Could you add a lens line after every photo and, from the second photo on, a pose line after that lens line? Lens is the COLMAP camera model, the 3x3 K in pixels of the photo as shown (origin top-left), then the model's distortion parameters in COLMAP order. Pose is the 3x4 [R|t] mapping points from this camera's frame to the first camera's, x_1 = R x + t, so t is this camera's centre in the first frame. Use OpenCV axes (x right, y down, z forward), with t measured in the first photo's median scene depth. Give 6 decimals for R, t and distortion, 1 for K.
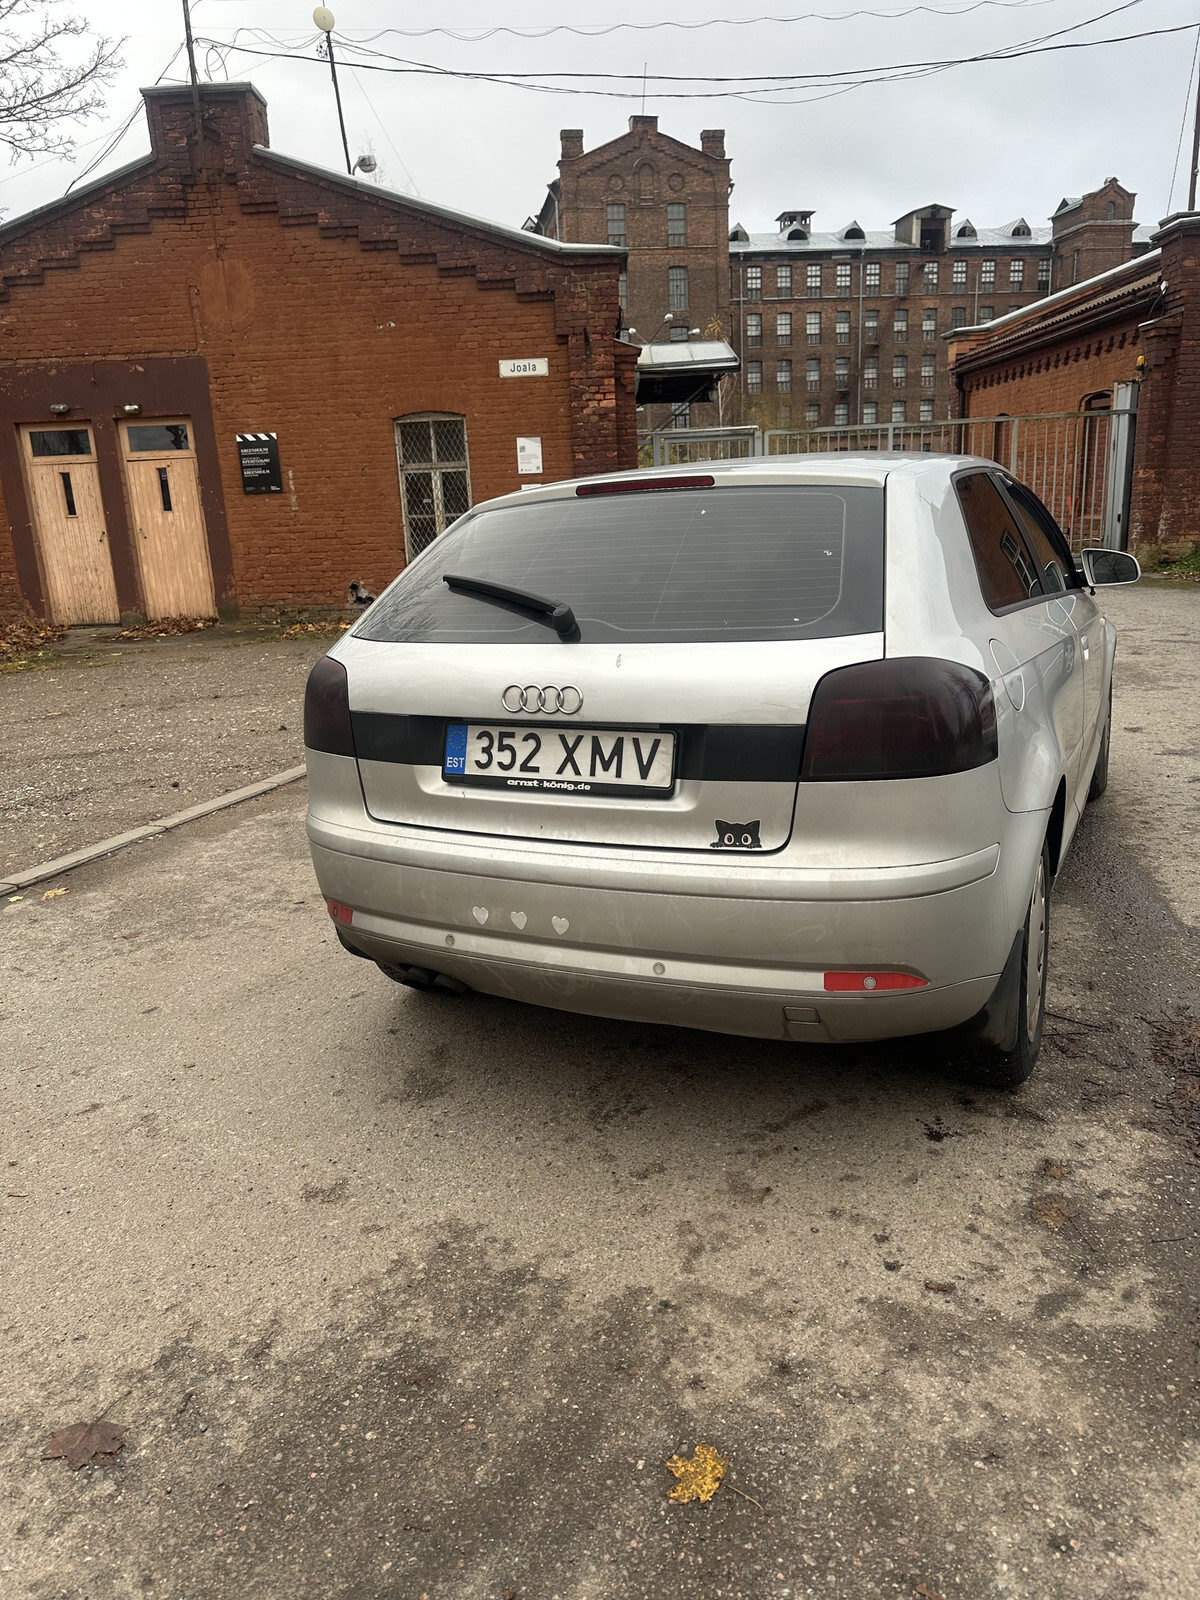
lens RADIAL K [[1158.0, 0, 604.1], [0, 1158.0, 774.7], [0, 0, 1]] dist [0.046360, -0.049669]
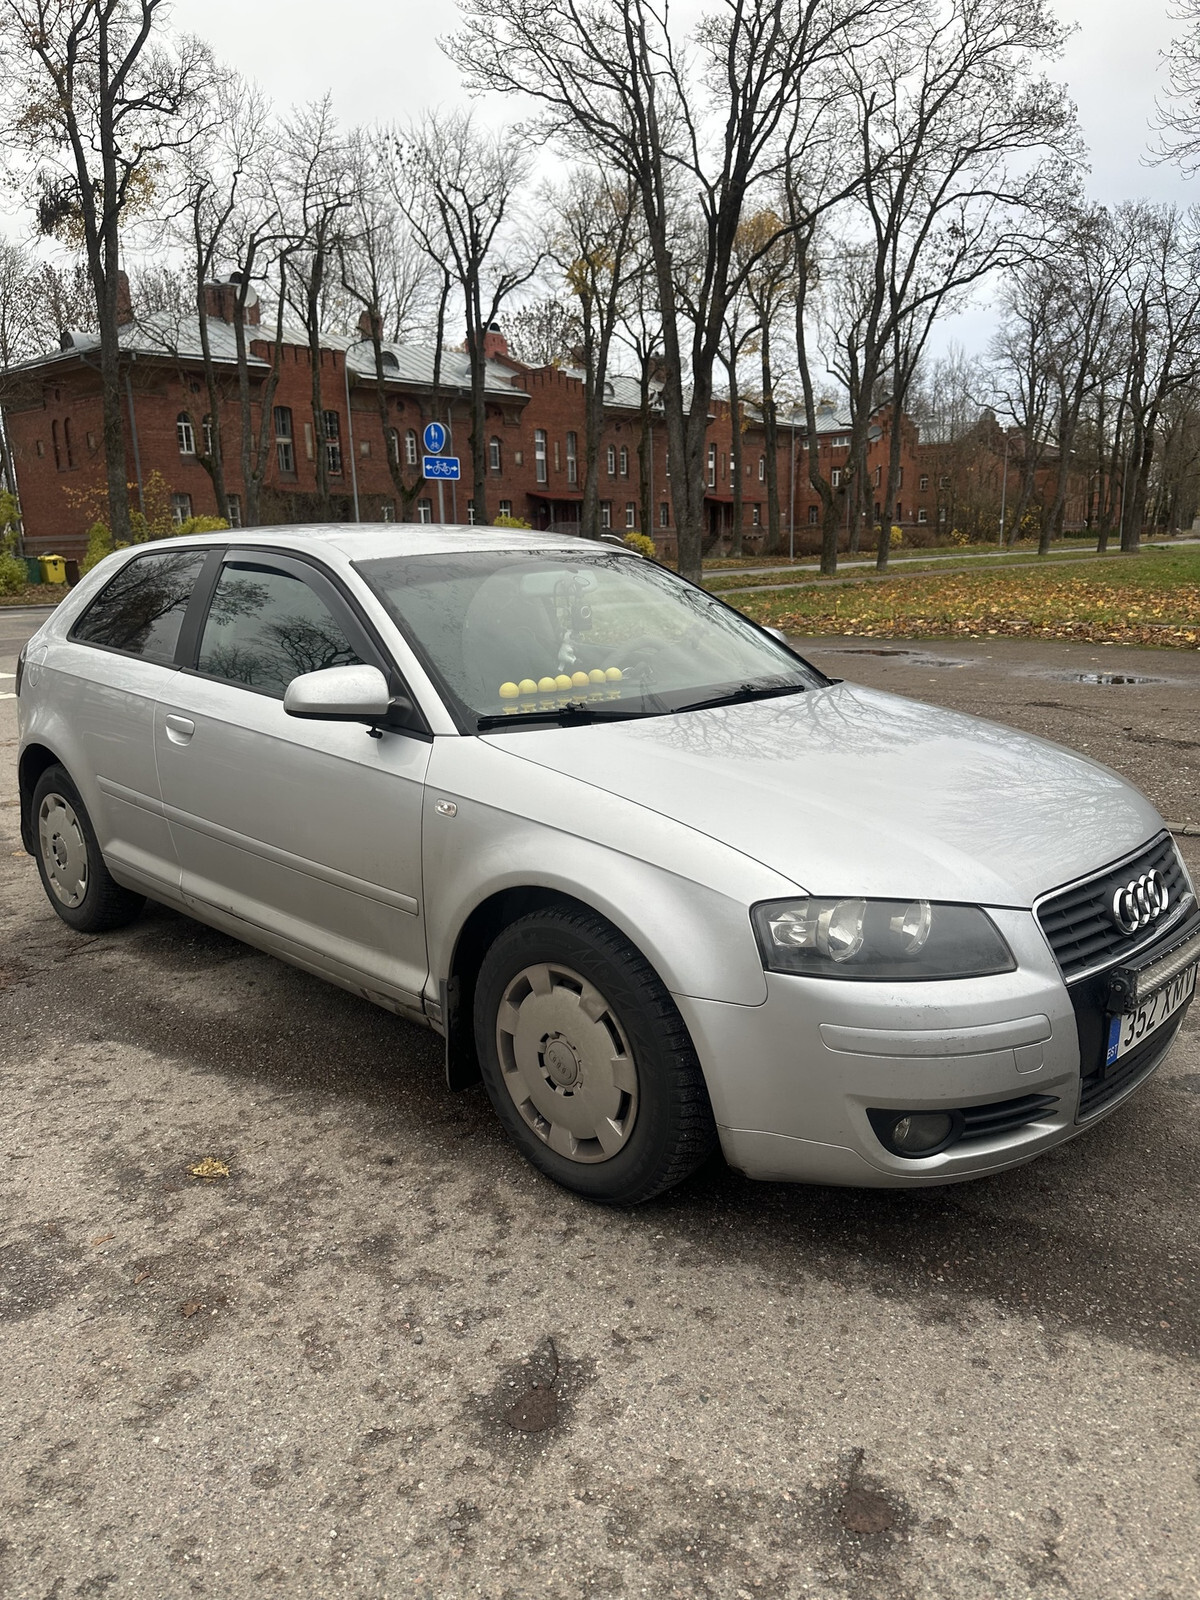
lens RADIAL K [[1158.0, 0, 604.1], [0, 1158.0, 774.7], [0, 0, 1]] dist [0.046360, -0.049669]
pose [[-0.319573, 0.242352, -0.916045, 0.308289], [-0.190790, 0.930483, 0.312731, -0.112266], [0.928155, 0.274713, -0.251119, 0.407335]]
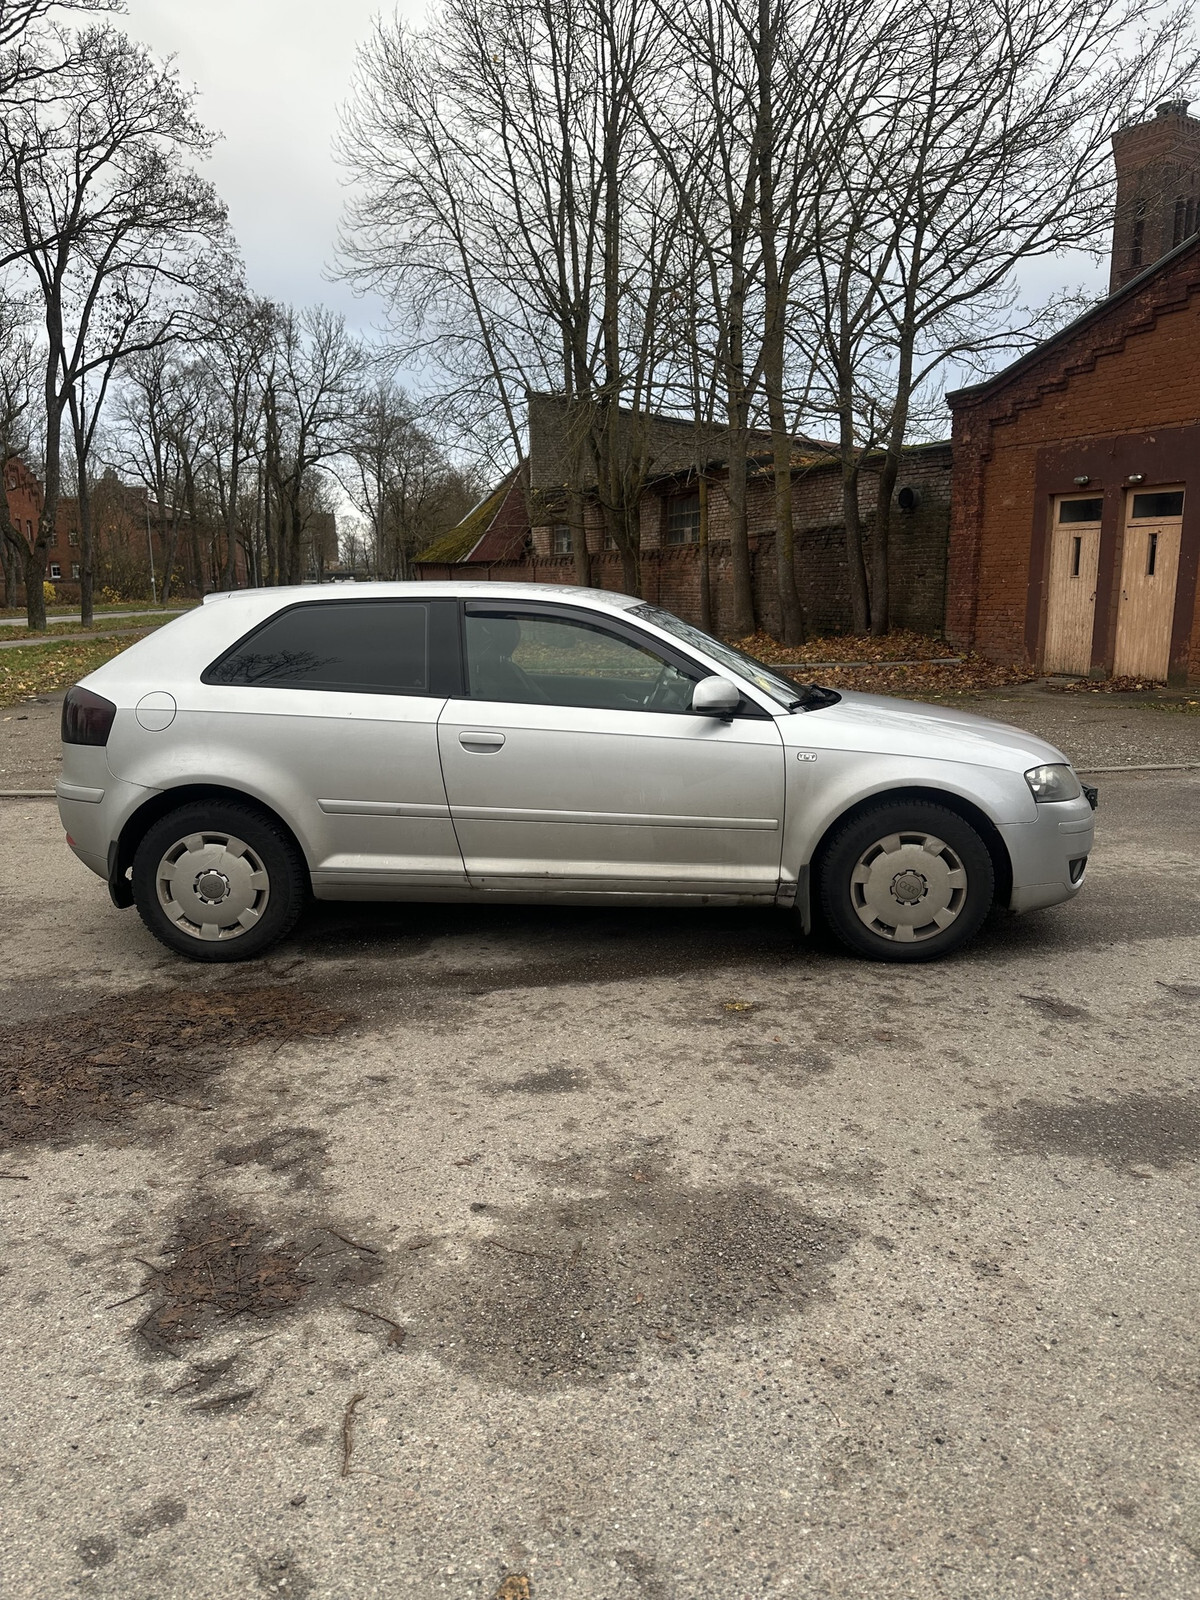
lens RADIAL K [[1145.1, 0, 582.5], [0, 1145.1, 799.7], [0, 0, 1]] dist [0.055160, -0.093089]
pose [[0.391121, 0.215066, -0.894858, 0.397940], [-0.226009, 0.964984, 0.133137, -0.059051], [0.892157, 0.150174, 0.426033, 0.153770]]
